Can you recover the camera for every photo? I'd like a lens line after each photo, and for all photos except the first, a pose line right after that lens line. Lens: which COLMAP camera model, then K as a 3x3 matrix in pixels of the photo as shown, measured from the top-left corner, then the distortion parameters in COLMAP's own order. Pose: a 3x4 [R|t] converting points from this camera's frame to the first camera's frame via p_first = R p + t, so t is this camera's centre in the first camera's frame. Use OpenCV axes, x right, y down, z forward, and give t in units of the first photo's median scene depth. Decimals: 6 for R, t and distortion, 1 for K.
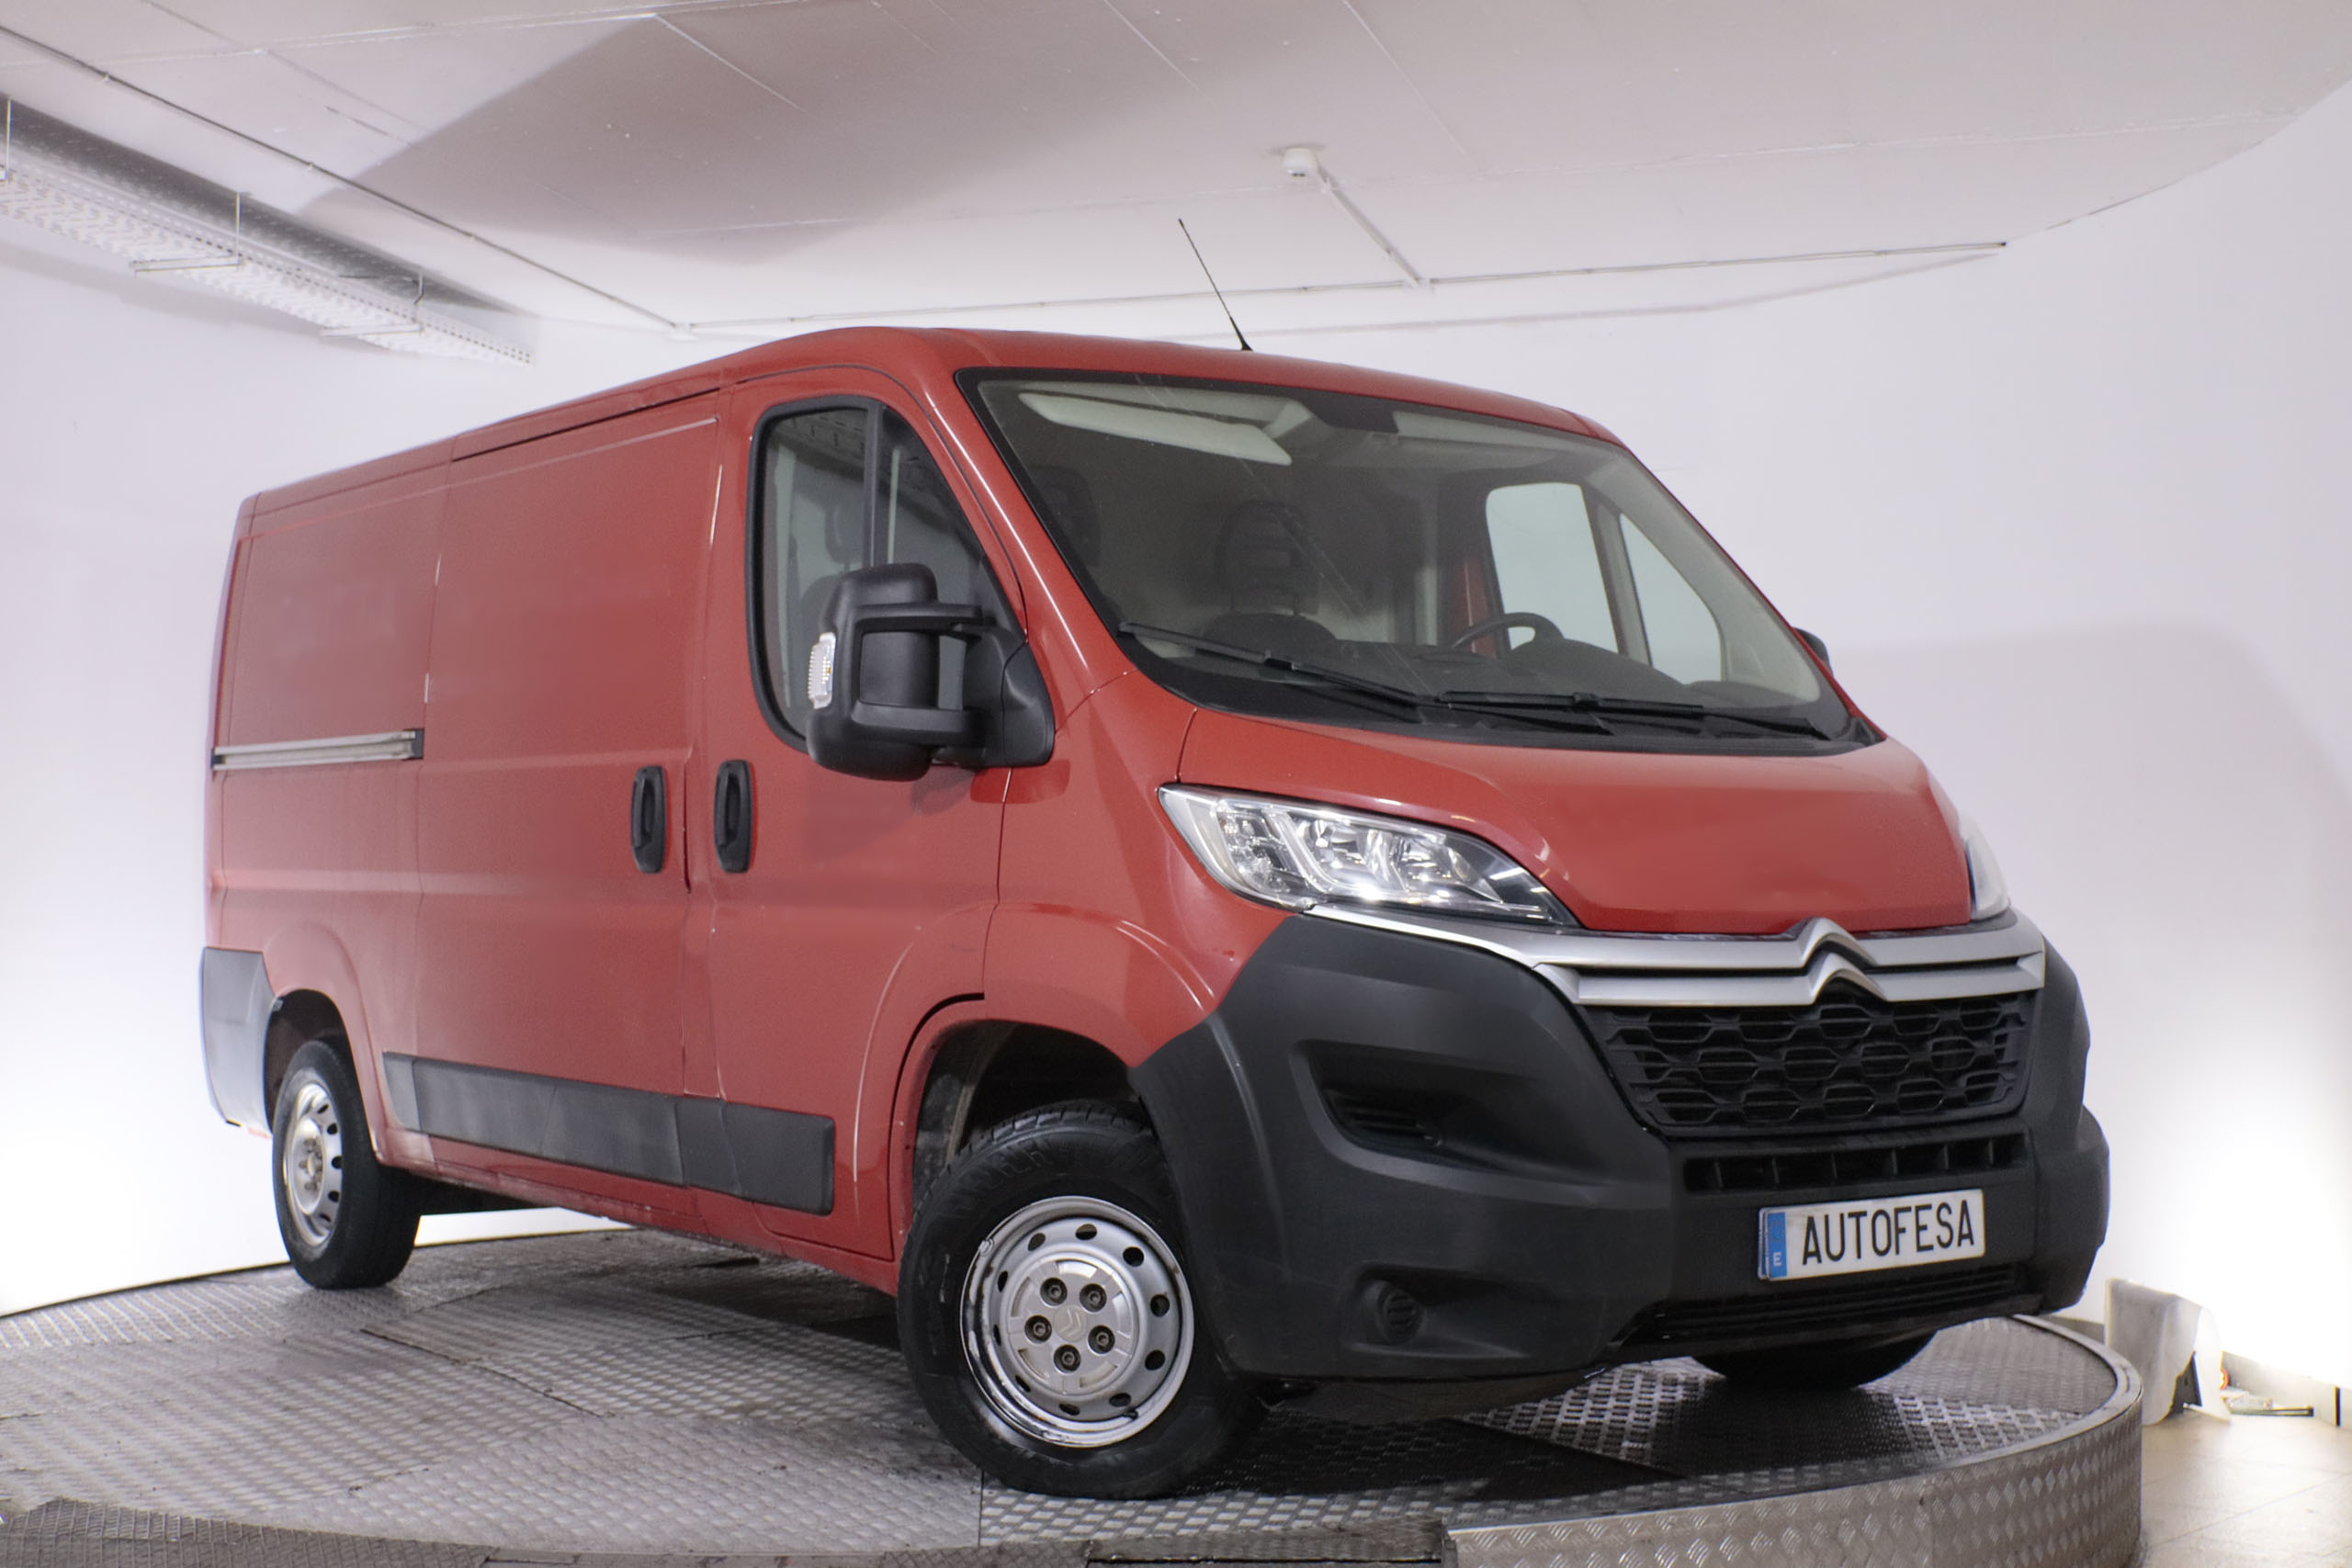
lens RADIAL K [[3061.3, 0, 1165.1], [0, 3061.3, 788.0], [0, 0, 1]] dist [-0.010114, 0.000000]
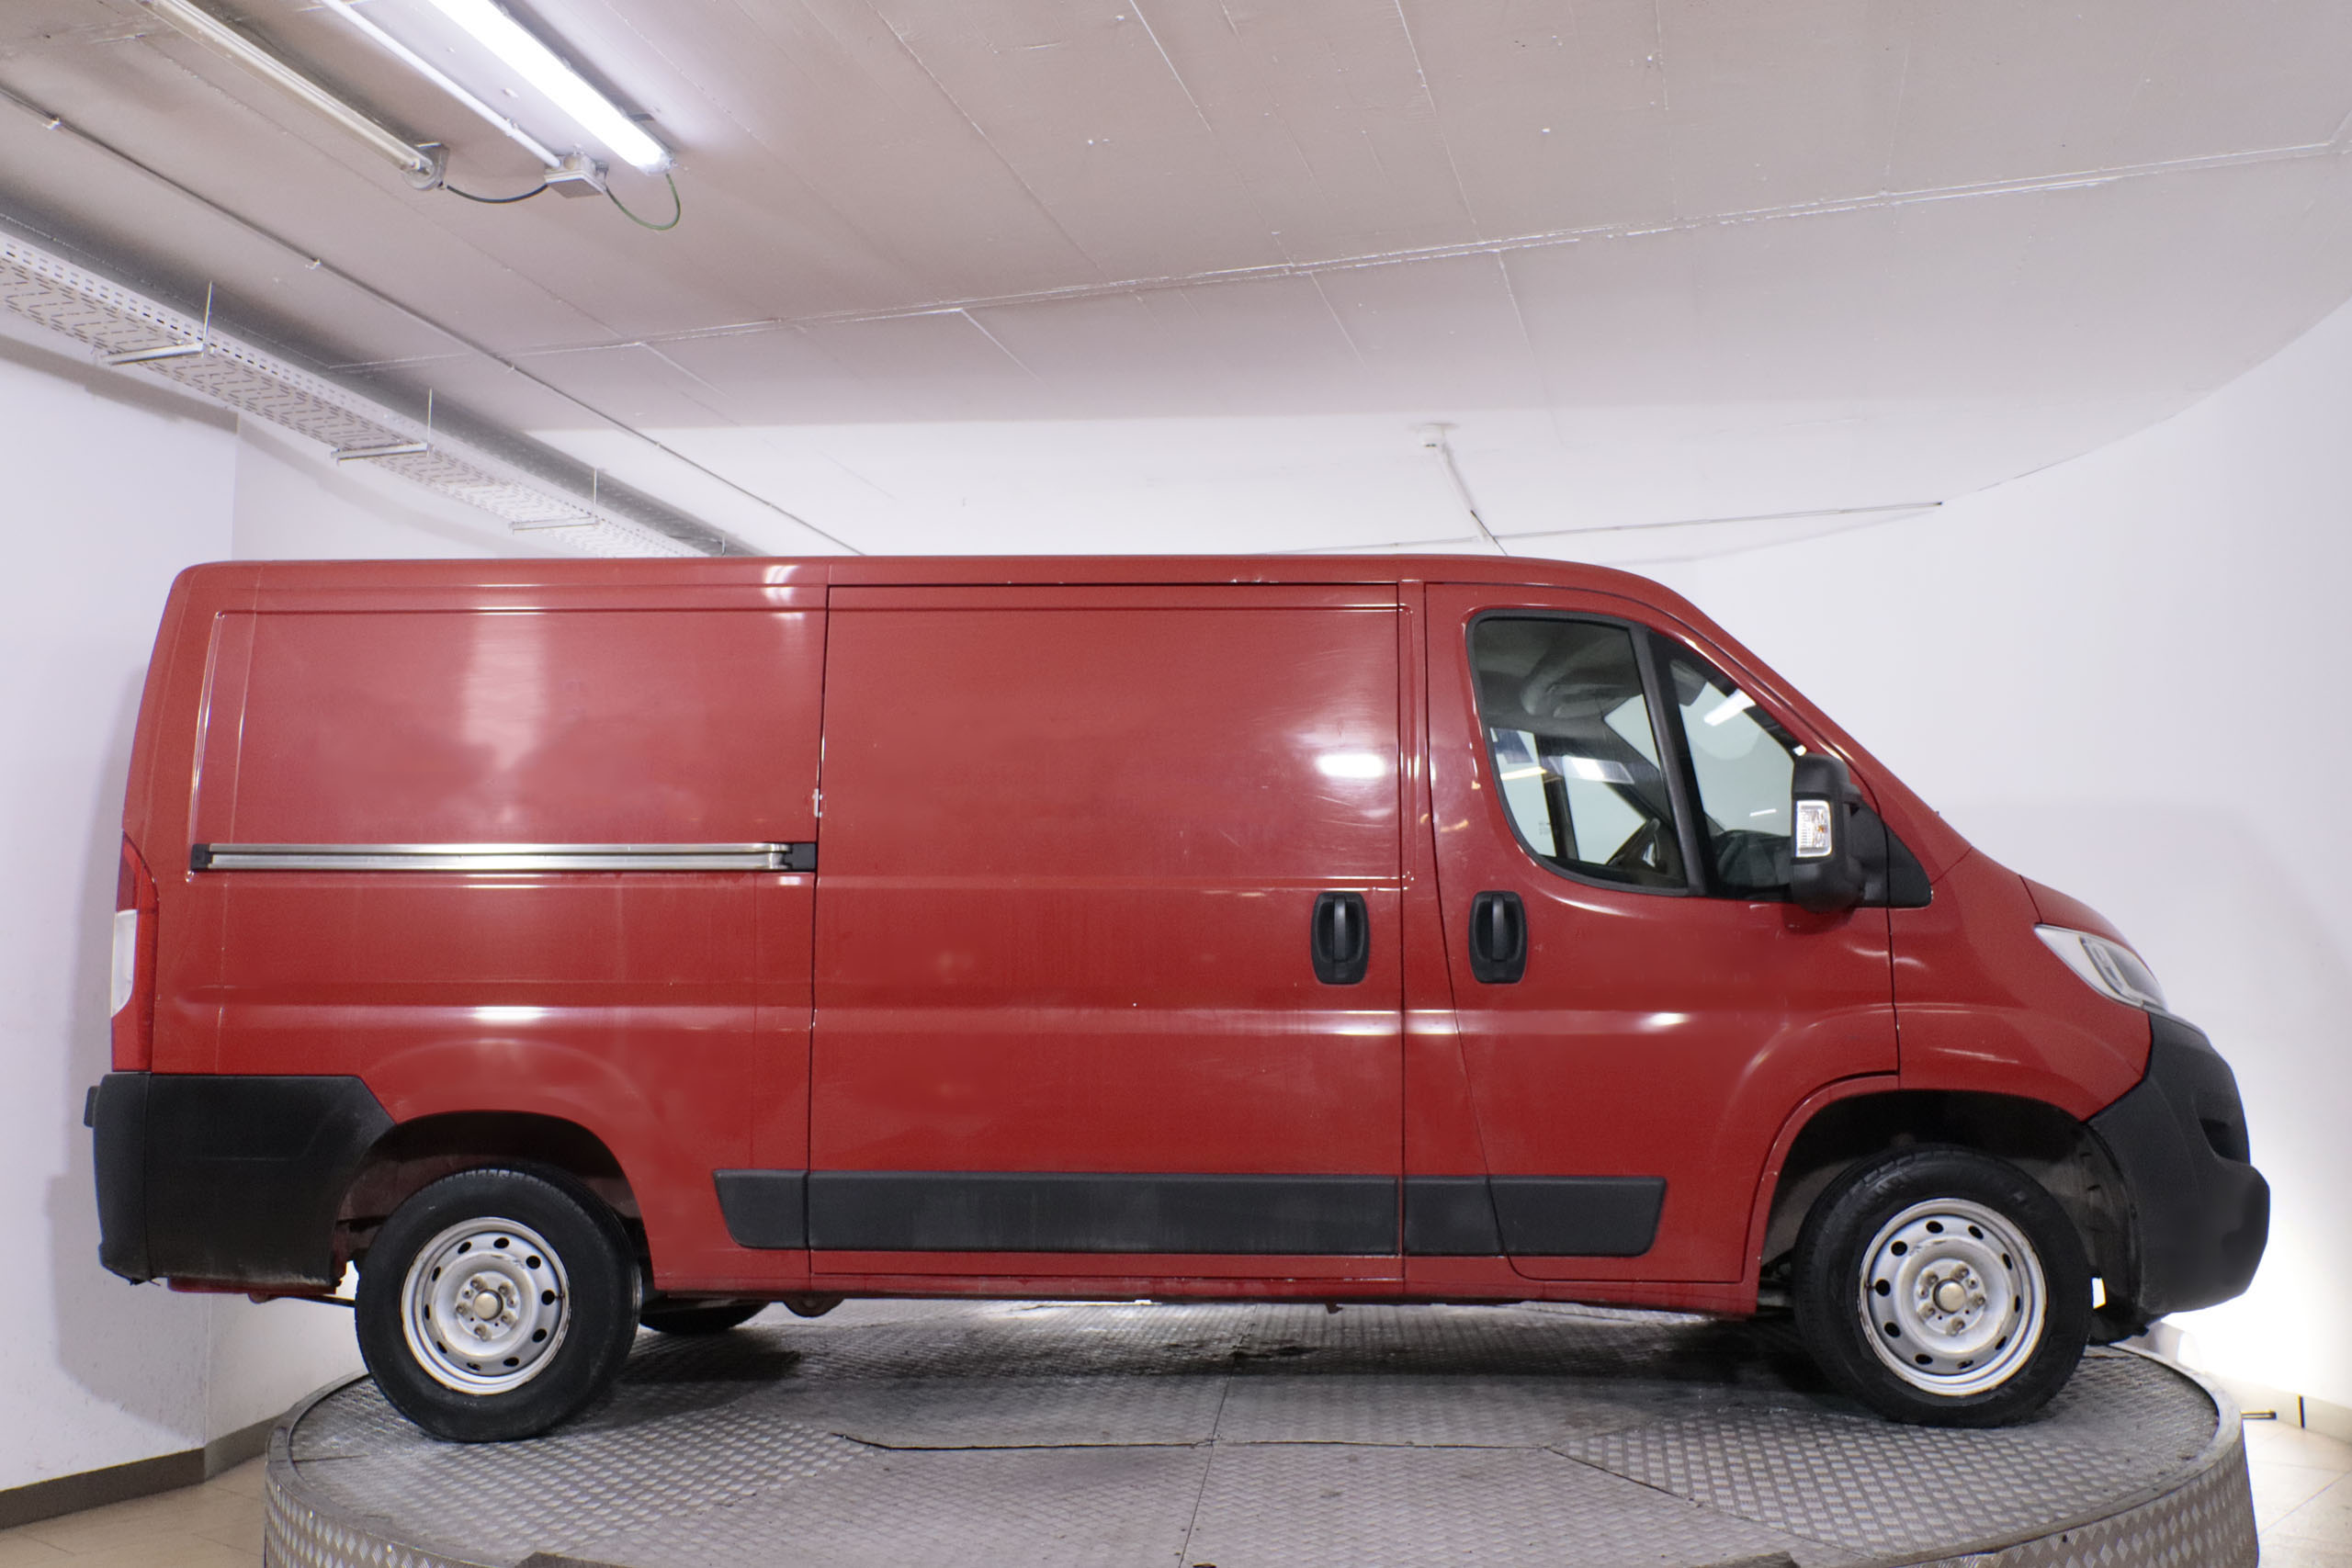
lens RADIAL K [[2157.1, 0, 1175.8], [0, 2157.1, 785.6], [0, 0, 1]] dist [-0.005220, 0.000000]
pose [[0.999807, -0.009545, 0.017166, -0.076267], [0.010734, 0.997446, -0.070610, 0.004635], [-0.016448, 0.070781, 0.997356, 0.102232]]
